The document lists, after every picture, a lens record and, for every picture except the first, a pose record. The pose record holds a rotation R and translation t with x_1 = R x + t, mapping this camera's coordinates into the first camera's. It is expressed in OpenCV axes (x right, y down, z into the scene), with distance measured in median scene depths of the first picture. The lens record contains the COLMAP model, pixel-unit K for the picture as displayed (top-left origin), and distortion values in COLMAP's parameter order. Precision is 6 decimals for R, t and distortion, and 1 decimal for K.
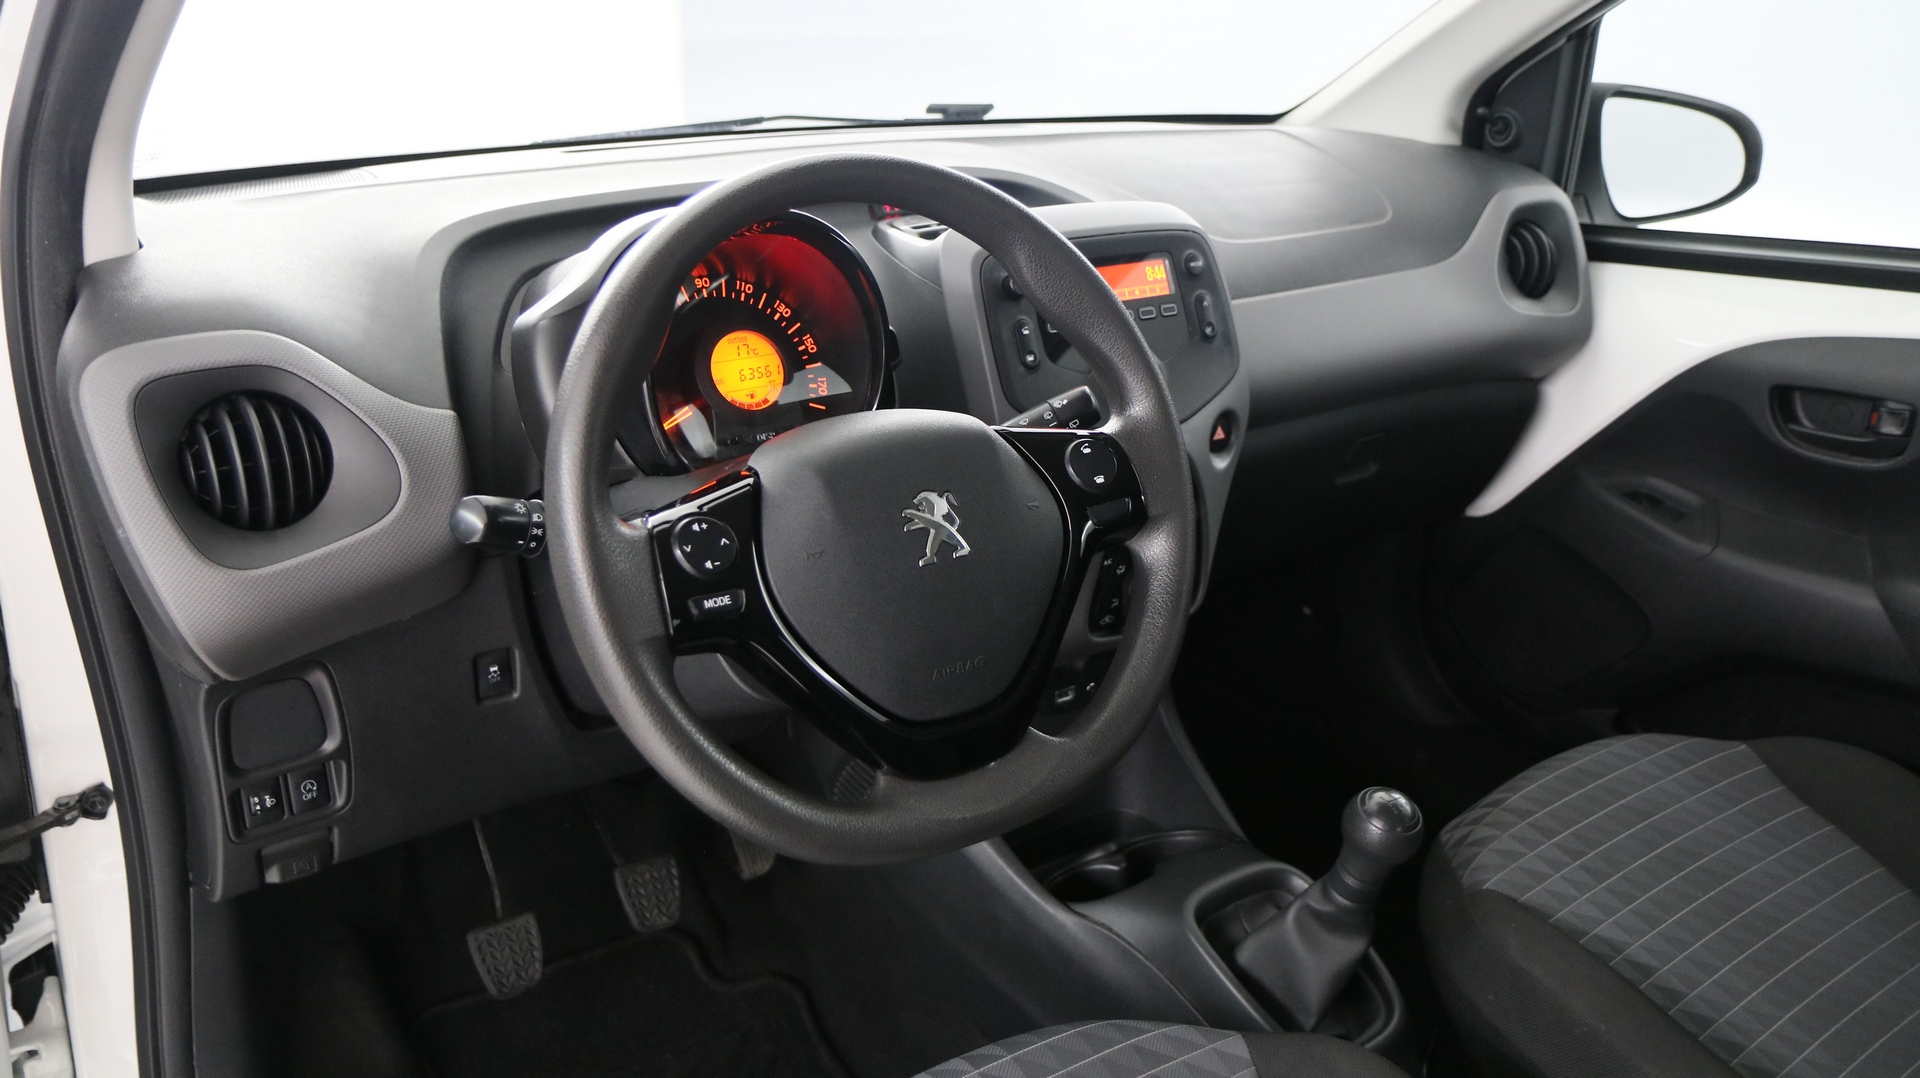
lens RADIAL K [[1431.2, 0, 950.9], [0, 1431.2, 555.1], [0, 0, 1]] dist [-0.018189, 0.001387]
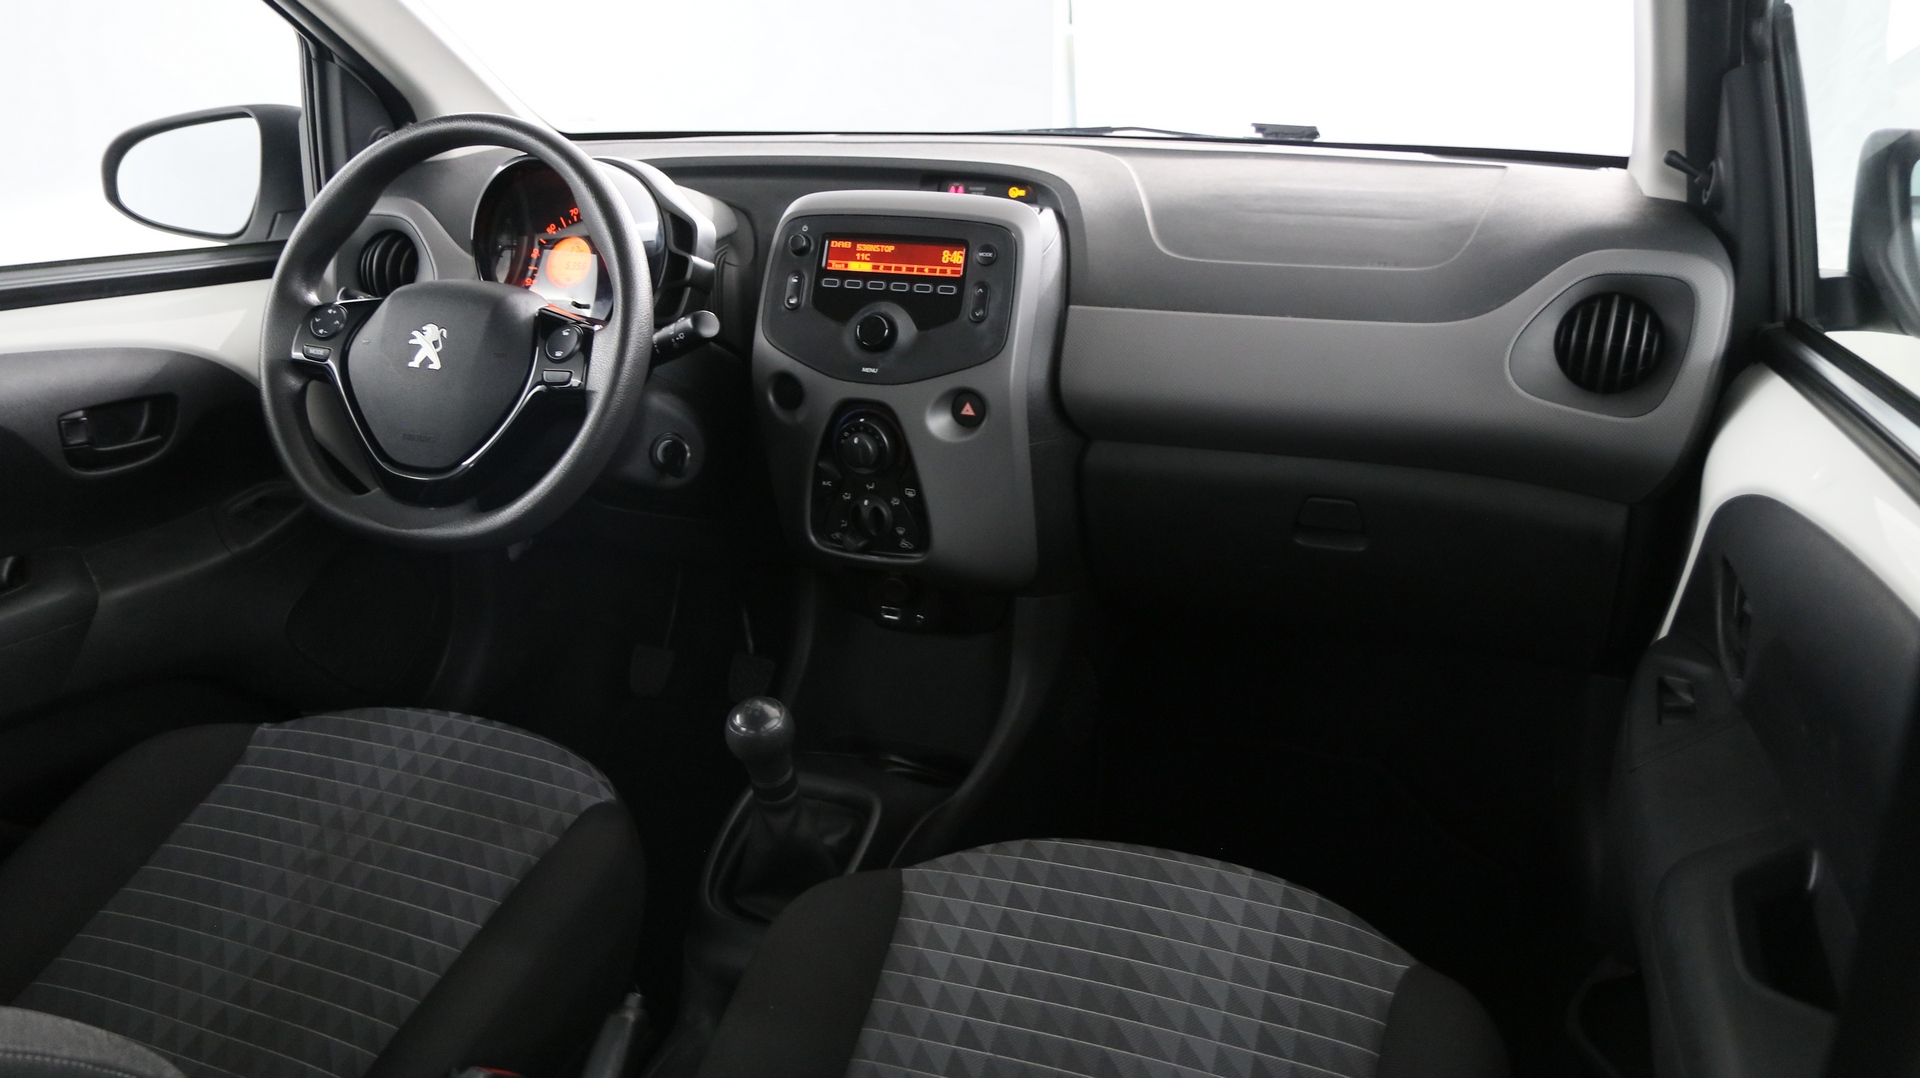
lens RADIAL K [[1433.5, 0, 942.9], [0, 1433.5, 542.8], [0, 0, 1]] dist [-0.018422, 0.004345]
pose [[0.566732, 0.269288, -0.778652, 0.937211], [-0.296047, 0.948518, 0.112561, -0.094129], [0.768877, 0.166725, 0.617277, 0.288947]]
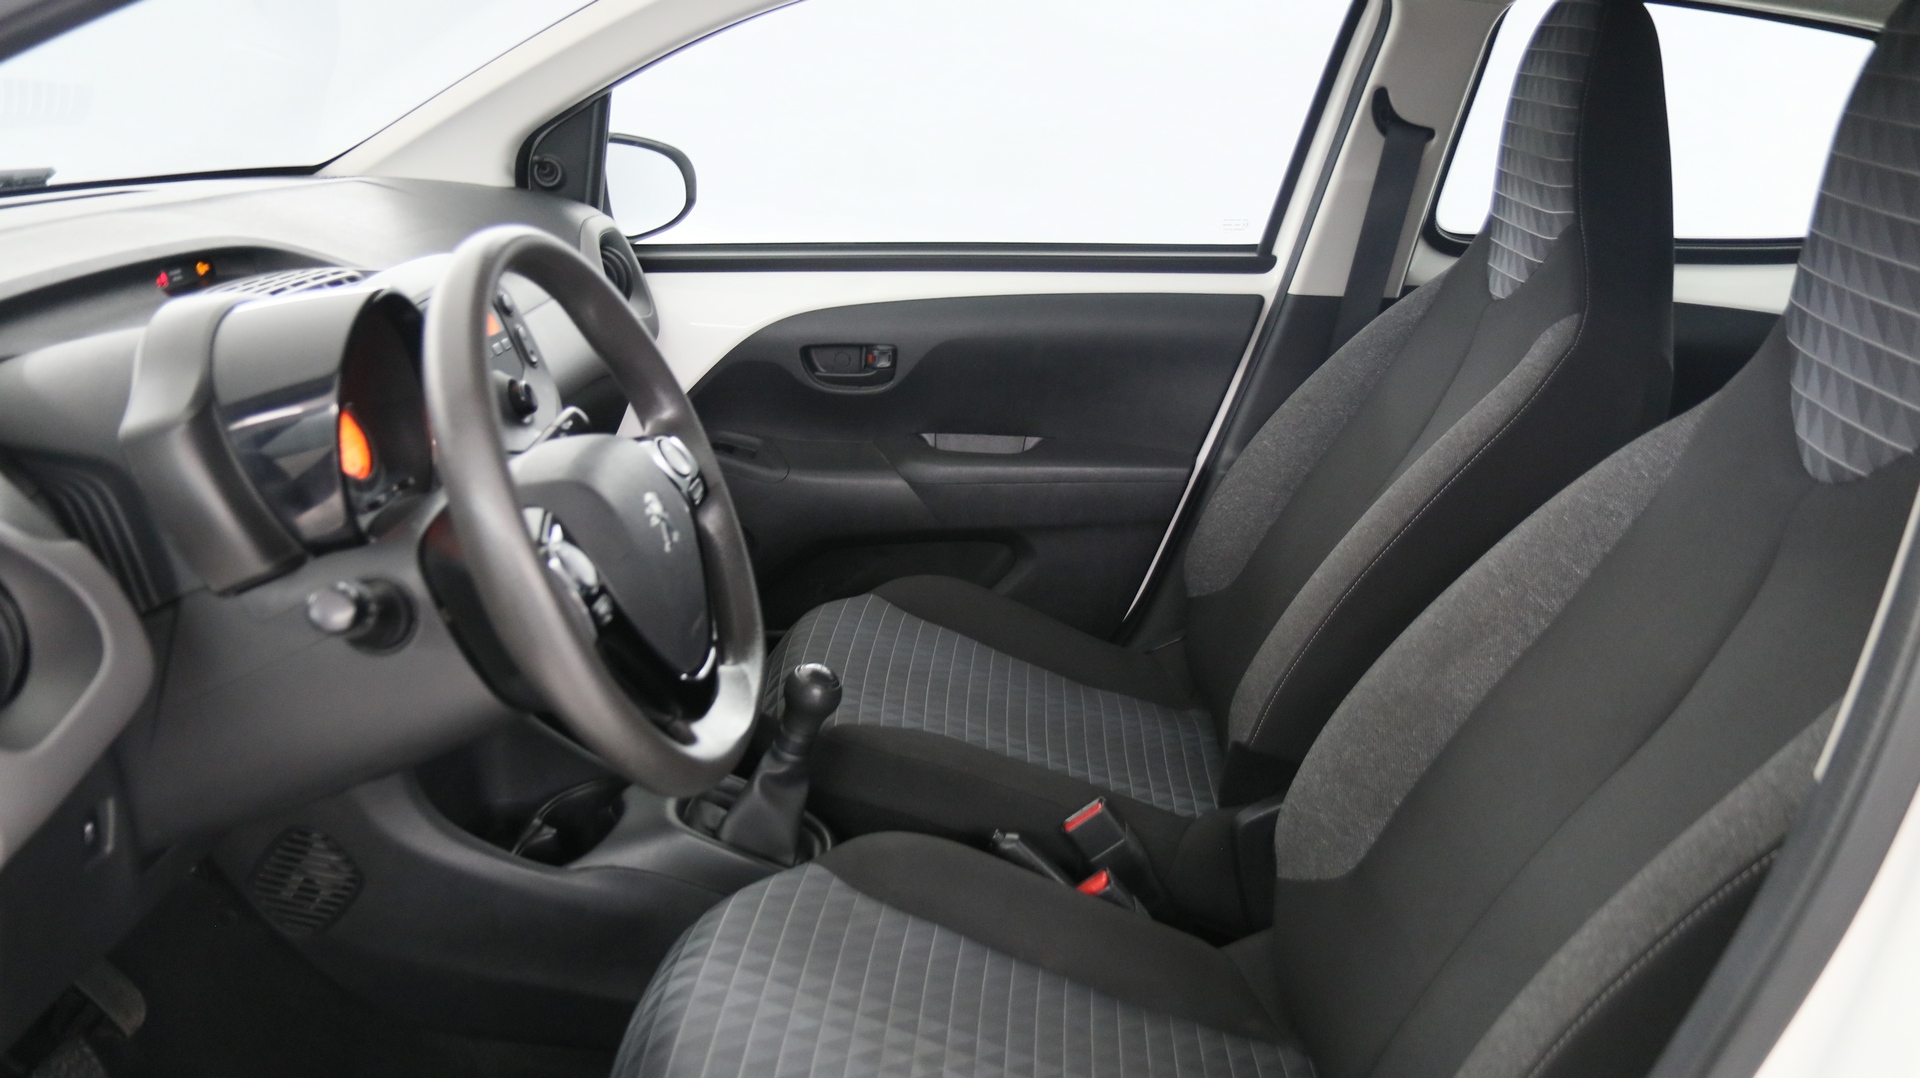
lens RADIAL K [[1431.2, 0, 950.9], [0, 1431.2, 555.1], [0, 0, 1]] dist [-0.018189, 0.001387]
pose [[0.604069, -0.244990, 0.758341, -0.474694], [0.247805, 0.962146, 0.113438, -0.048165], [-0.757425, 0.119396, 0.641912, 0.011410]]
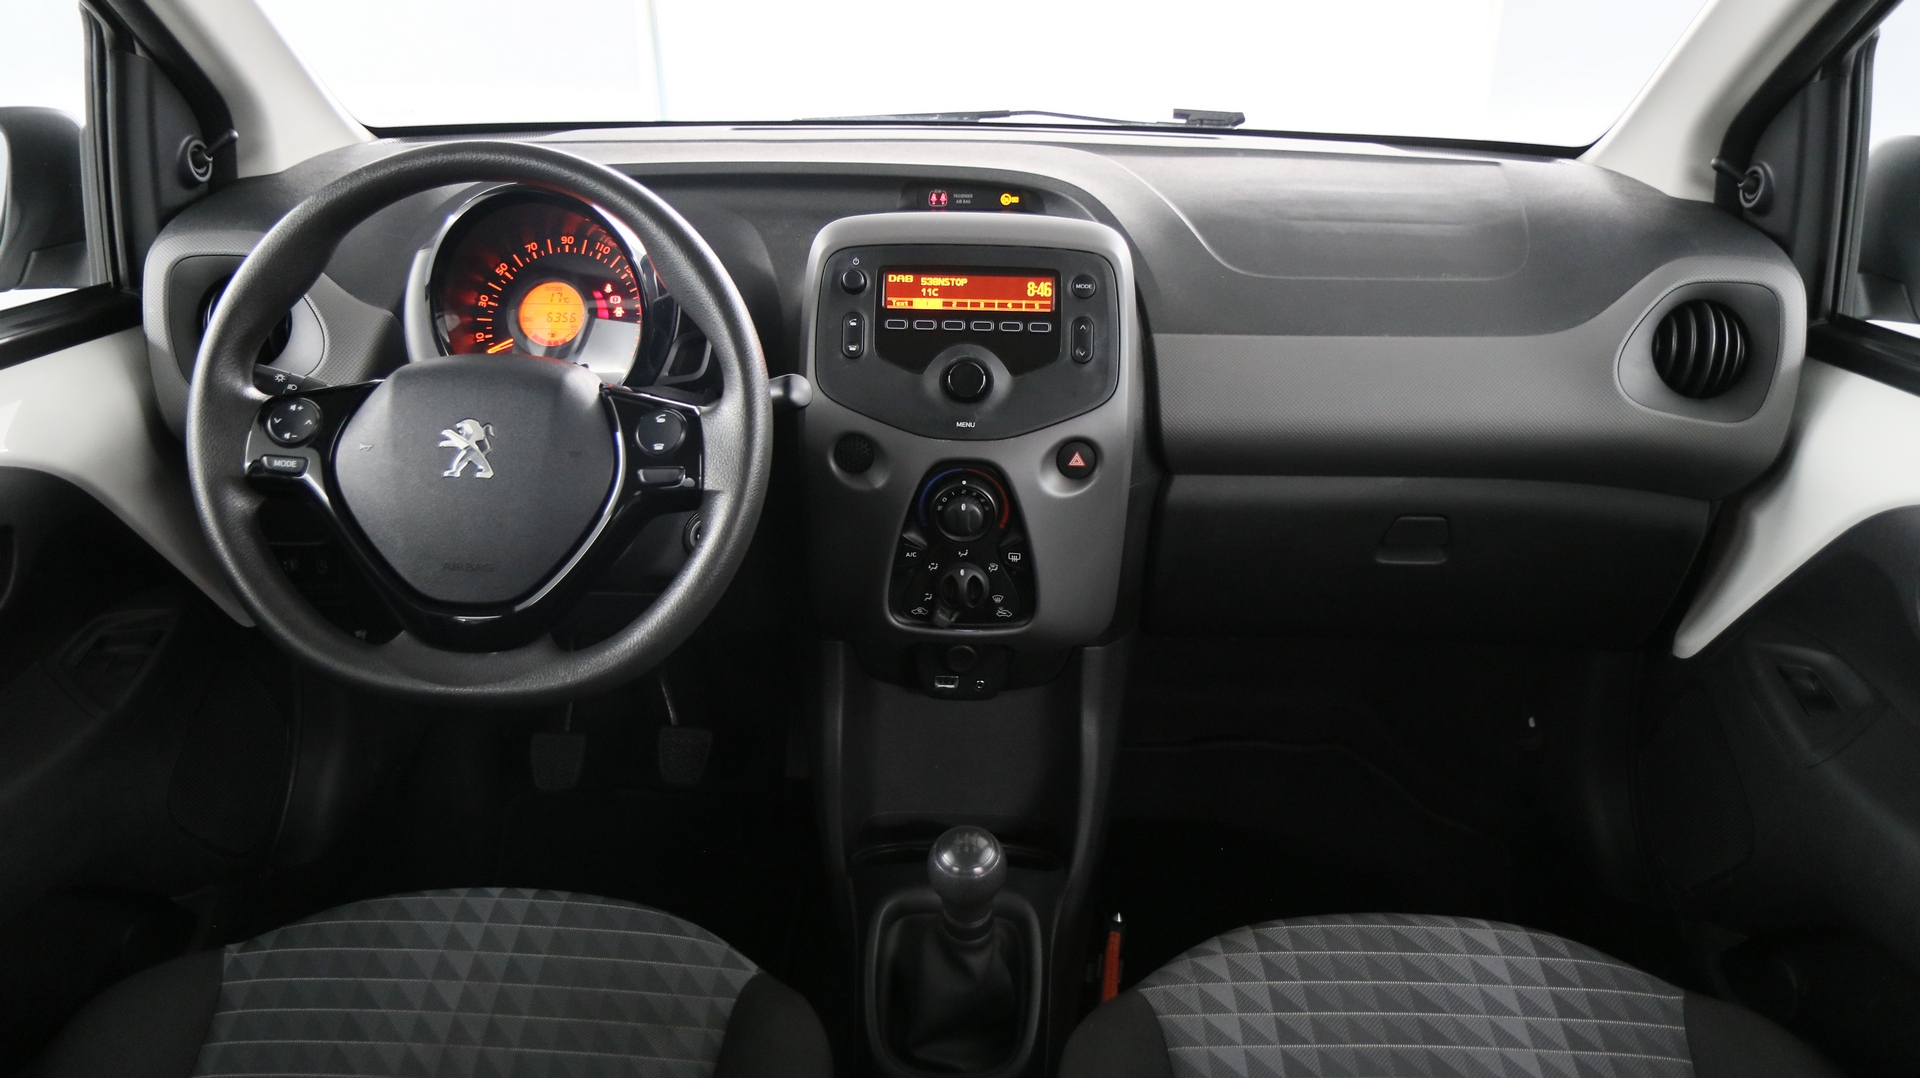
lens RADIAL K [[1431.2, 0, 950.9], [0, 1431.2, 555.1], [0, 0, 1]] dist [-0.018189, 0.001387]
pose [[0.807579, 0.232761, -0.541885, 0.589991], [-0.225230, 0.970901, 0.081378, -0.072921], [0.545058, 0.056330, 0.836504, 0.118829]]
